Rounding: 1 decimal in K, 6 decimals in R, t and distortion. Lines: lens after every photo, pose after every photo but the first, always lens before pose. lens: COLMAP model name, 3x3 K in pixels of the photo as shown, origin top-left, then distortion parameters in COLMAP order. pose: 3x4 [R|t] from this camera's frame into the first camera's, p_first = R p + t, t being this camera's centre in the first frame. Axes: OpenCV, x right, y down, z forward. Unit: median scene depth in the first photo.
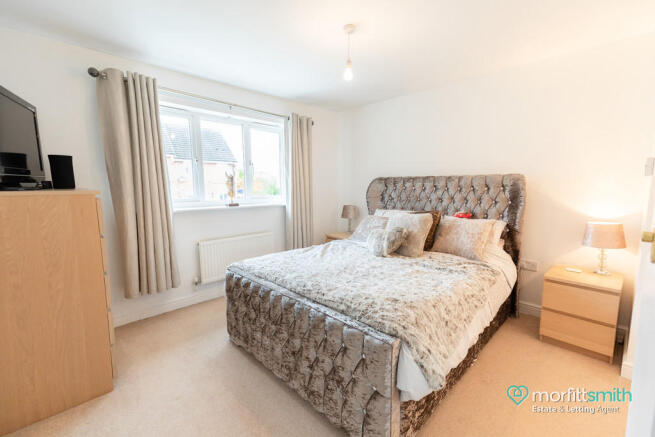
lens RADIAL K [[283.6, 0, 330.2], [0, 283.6, 216.6], [0, 0, 1]] dist [0.040234, -0.000502]
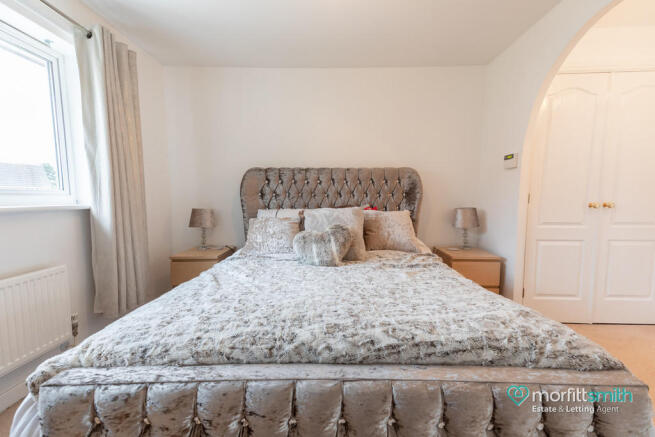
lens RADIAL K [[283.6, 0, 327.2], [0, 283.6, 224.0], [0, 0, 1]] dist [0.040234, -0.000502]
pose [[0.714540, -0.067948, 0.696287, -0.256908], [0.079801, 0.996692, 0.015371, 0.016613], [-0.695028, 0.044581, 0.717599, 0.378707]]
